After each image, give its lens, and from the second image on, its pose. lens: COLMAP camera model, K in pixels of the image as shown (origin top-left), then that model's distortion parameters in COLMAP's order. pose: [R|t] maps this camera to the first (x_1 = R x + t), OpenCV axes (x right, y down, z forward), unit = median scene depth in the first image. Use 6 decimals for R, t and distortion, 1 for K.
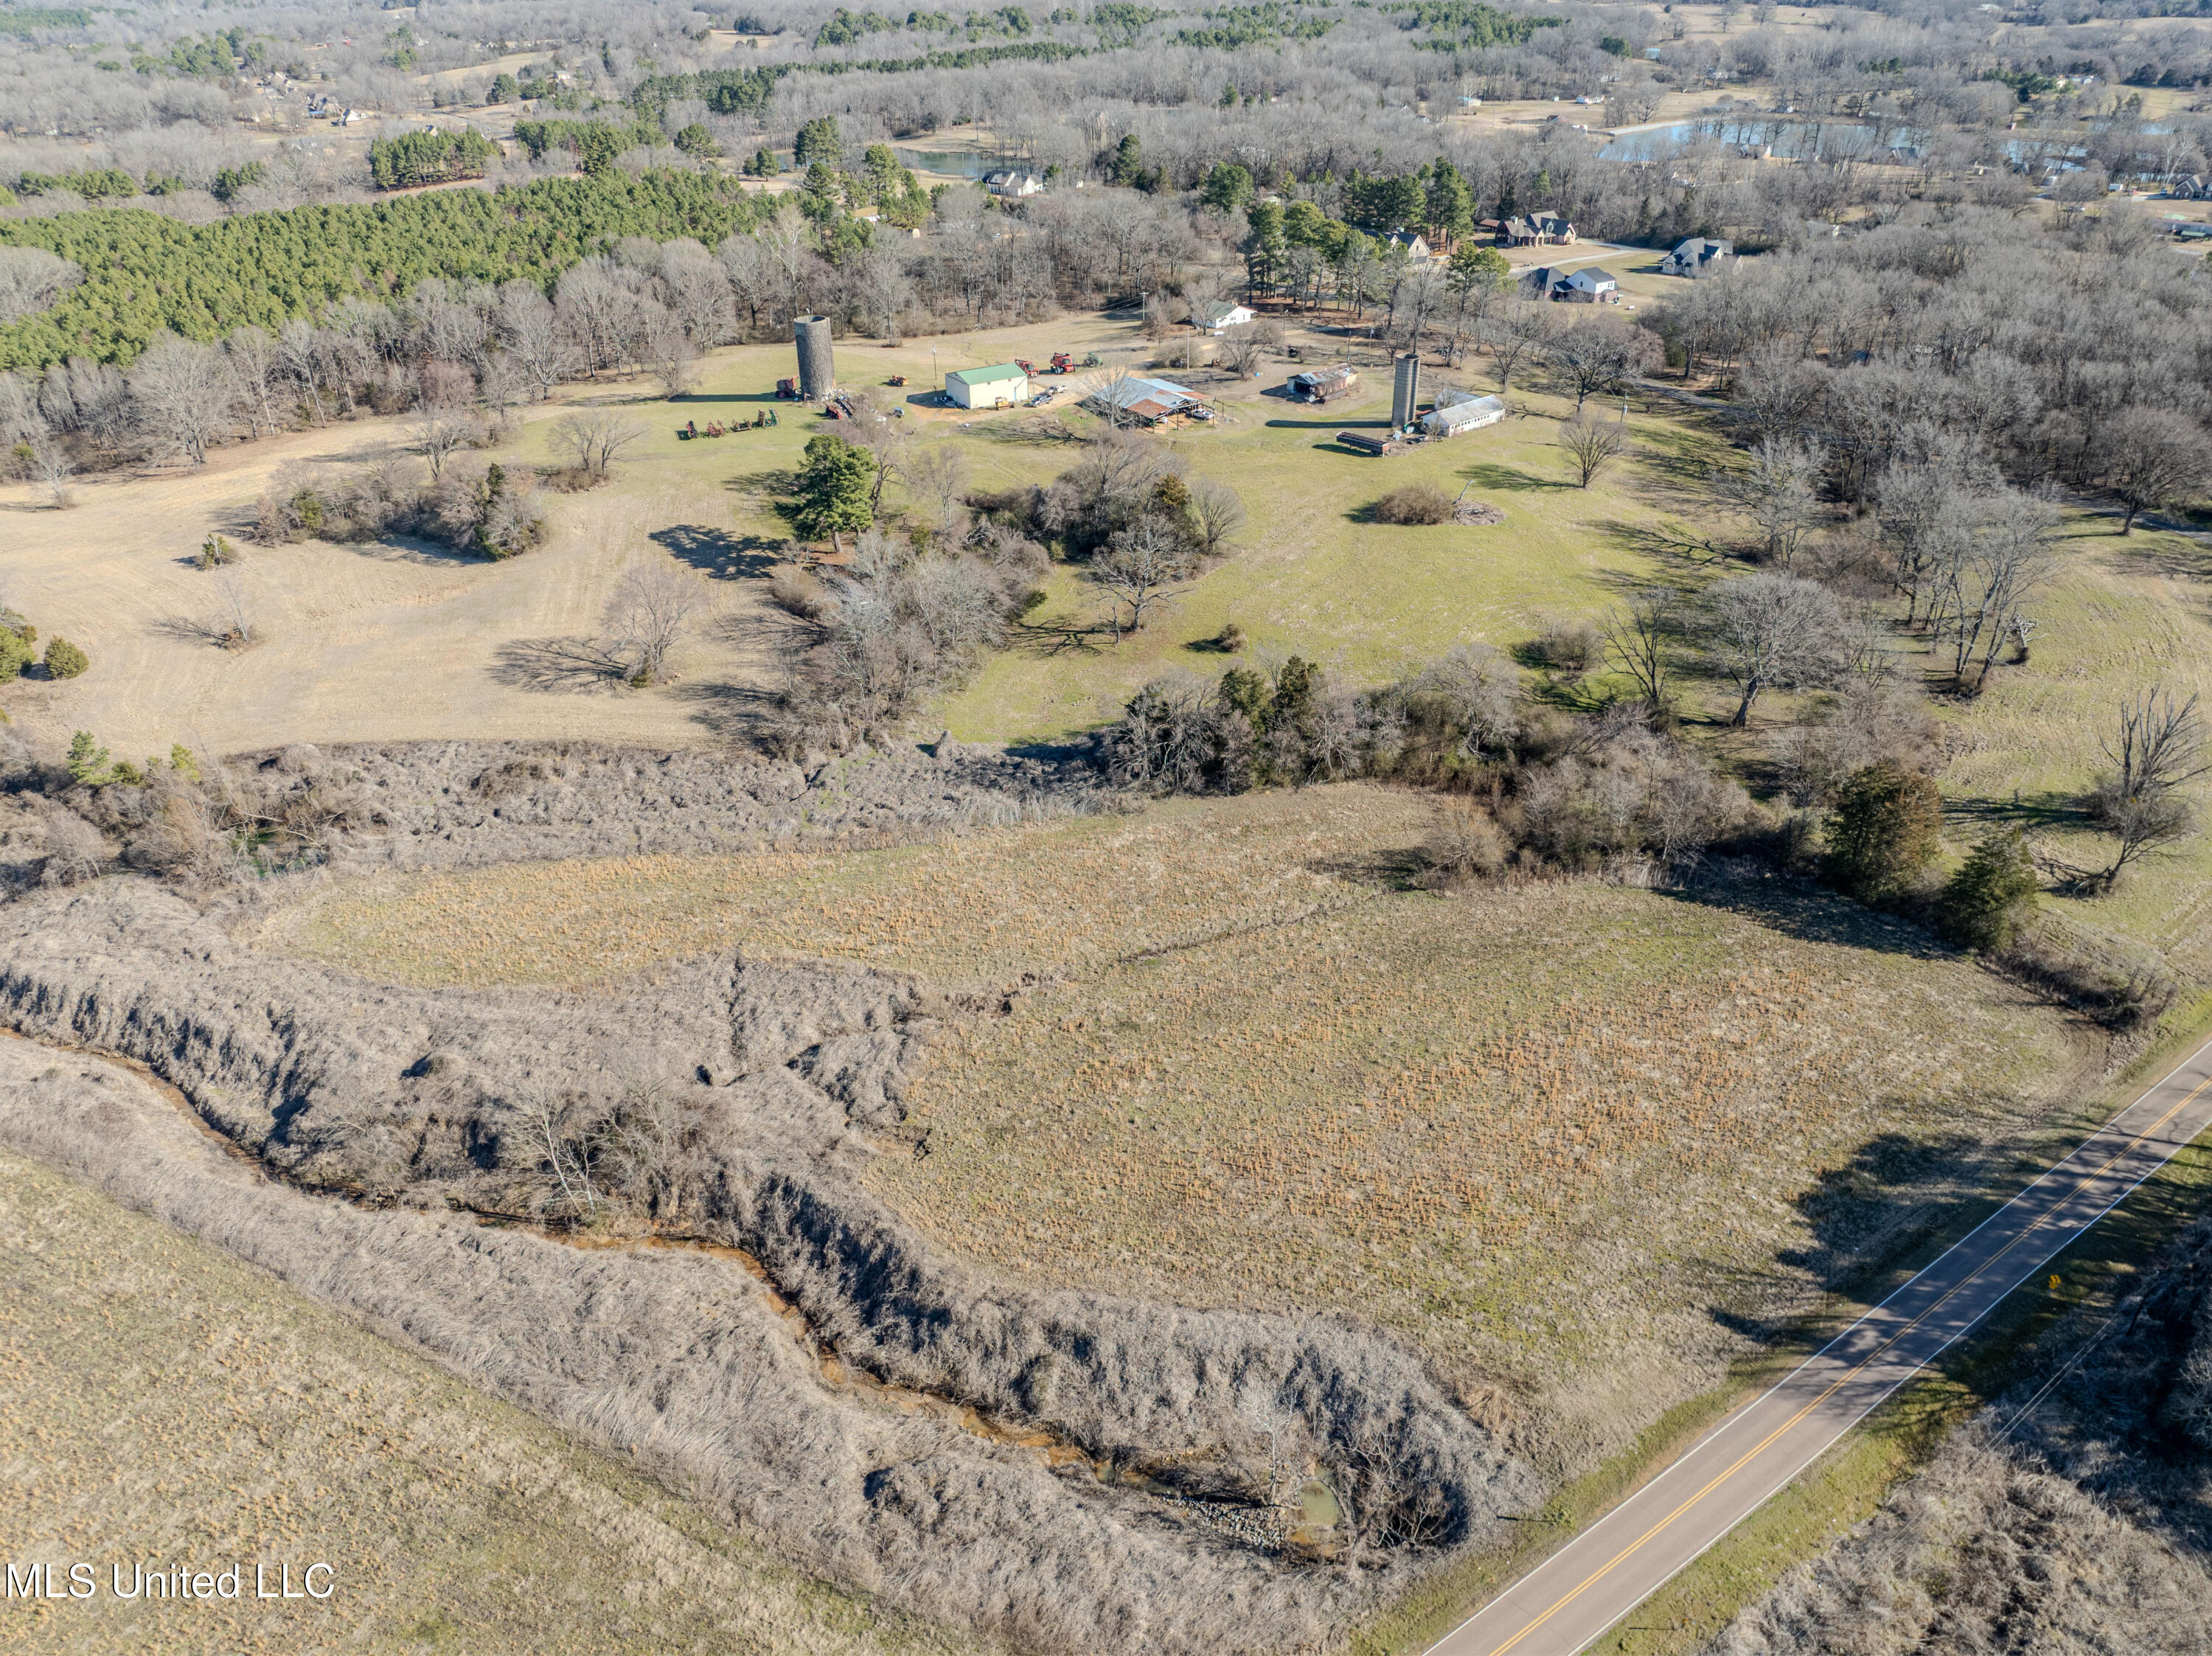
lens RADIAL K [[1518.2, 0, 1106.0], [0, 1518.2, 828.0], [0, 0, 1]] dist [-0.046901, 0.003530]
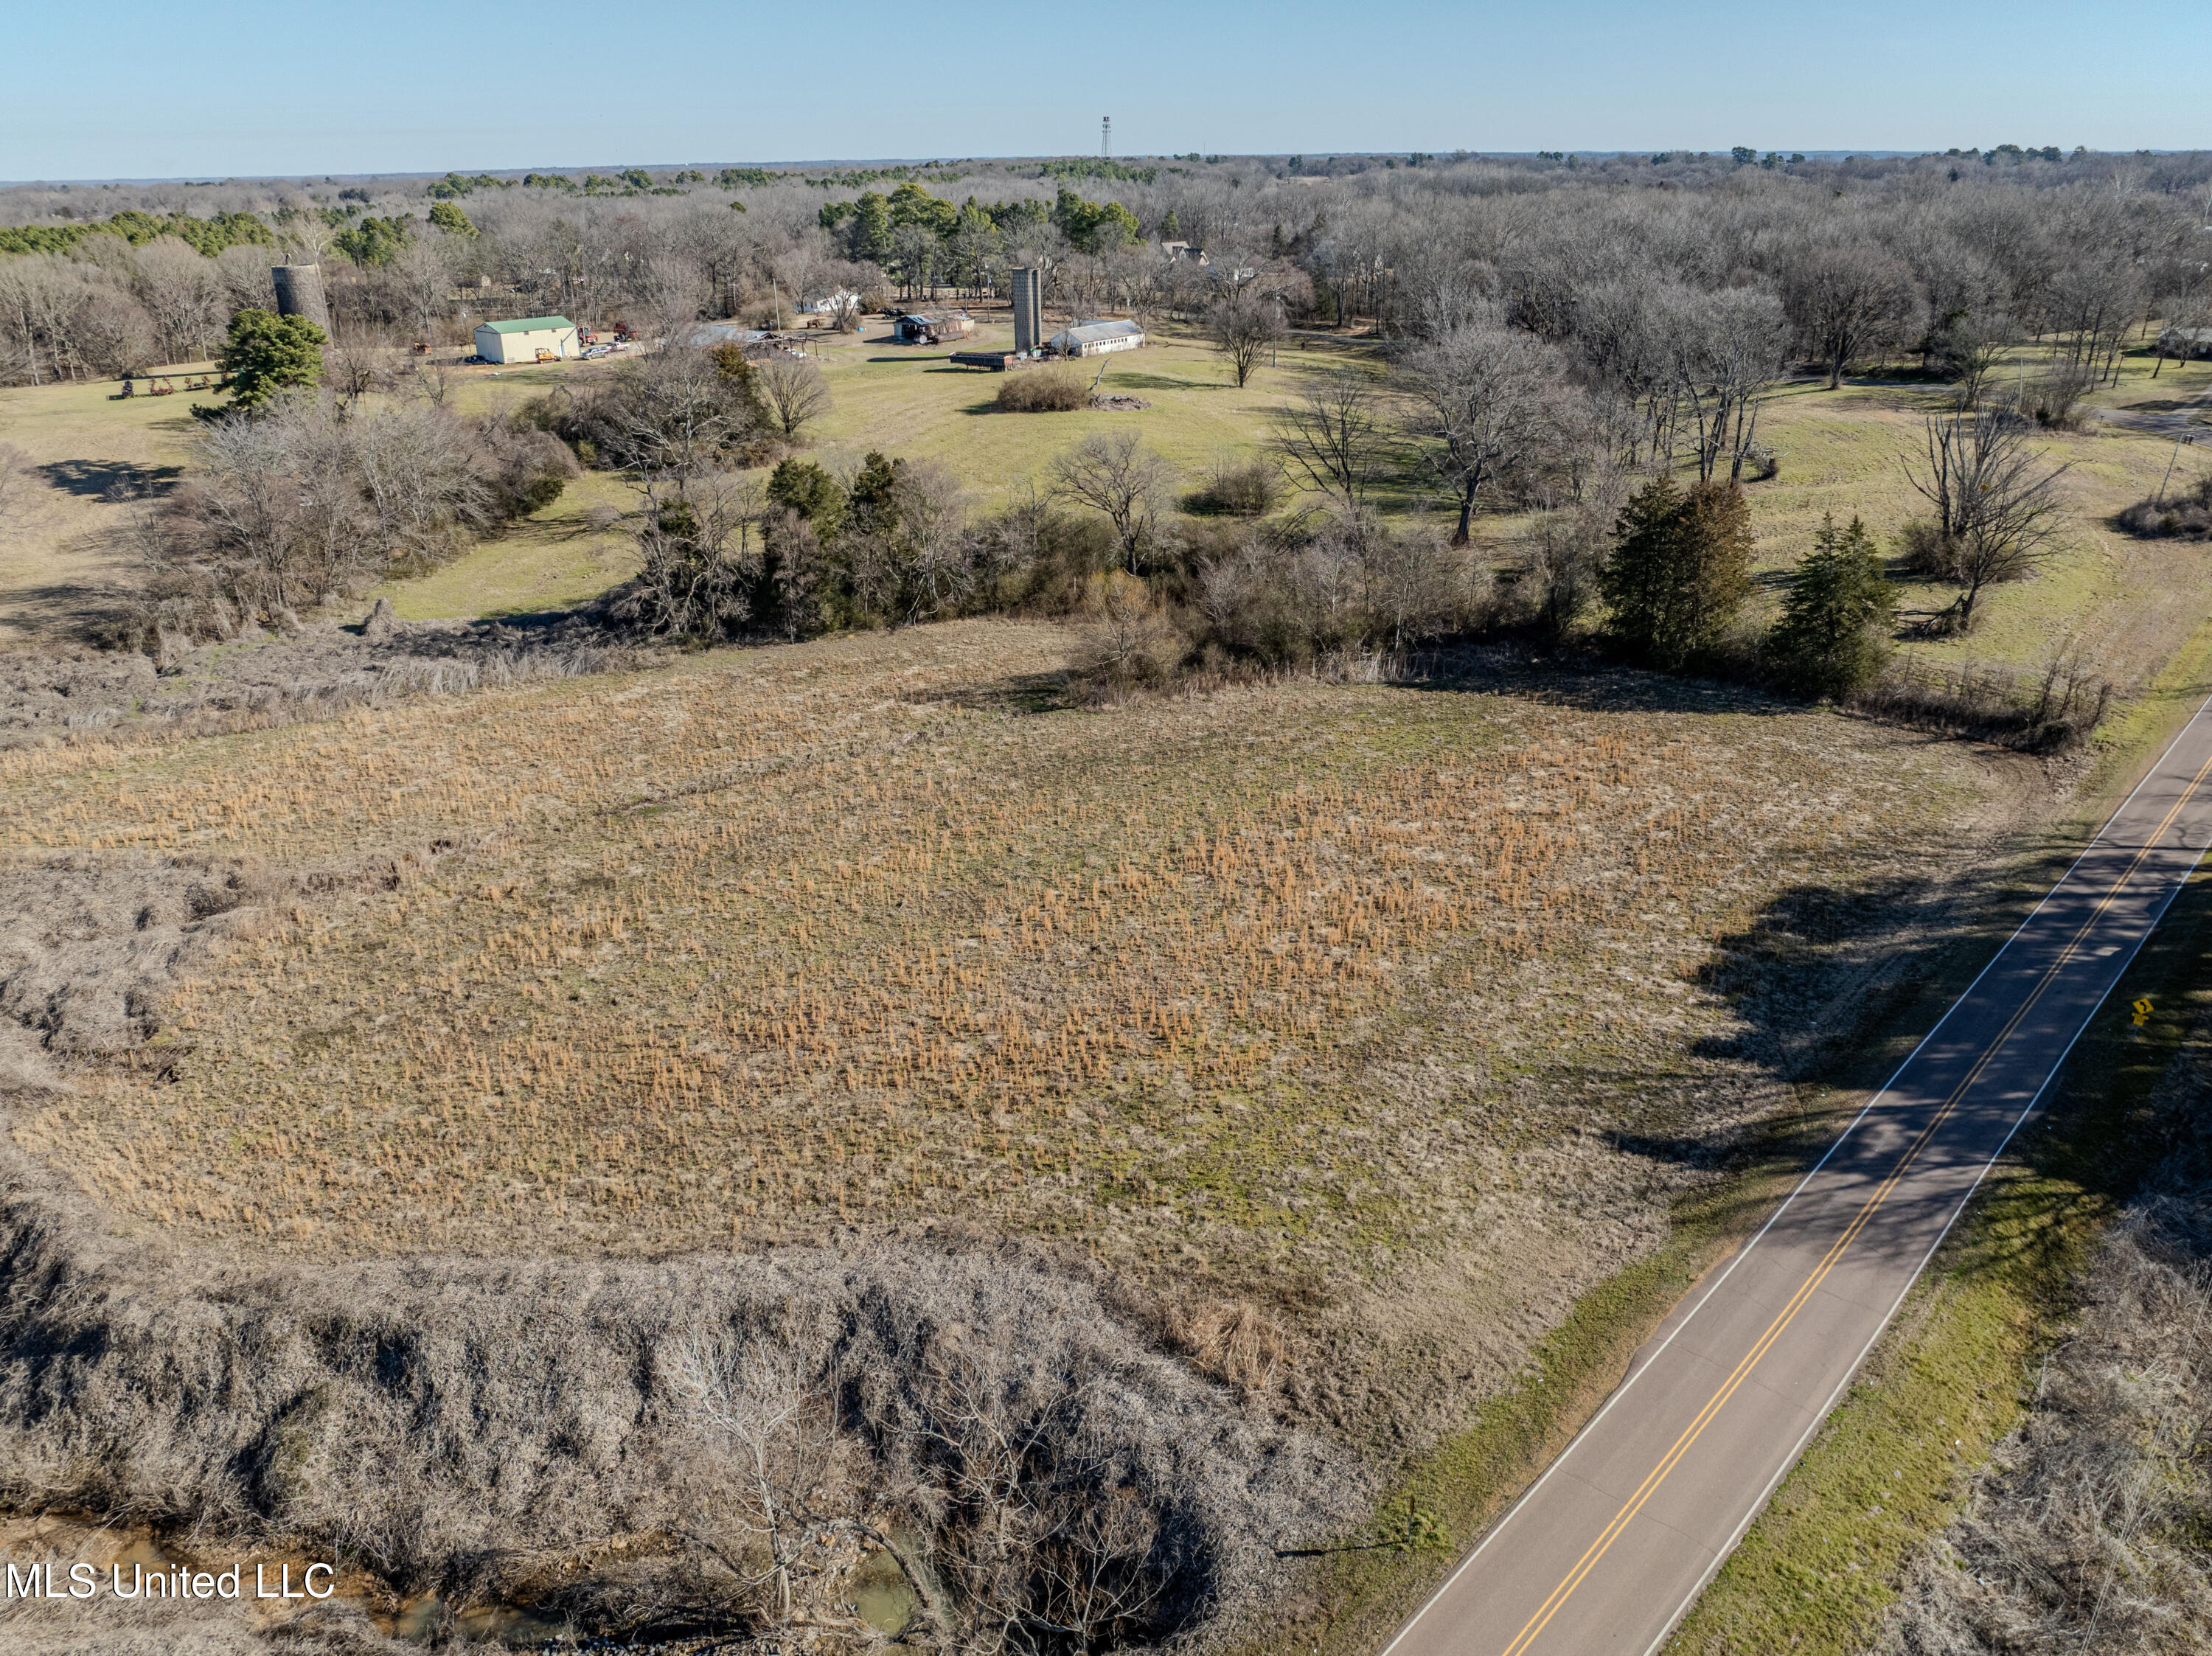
lens RADIAL K [[1554.1, 0, 1080.7], [0, 1554.1, 834.5], [0, 0, 1]] dist [-0.034394, -0.009037]
pose [[0.979877, -0.091783, 0.177246, 0.111821], [0.110330, 0.989074, -0.097771, 0.224367], [-0.166336, 0.115359, 0.979298, 0.422110]]
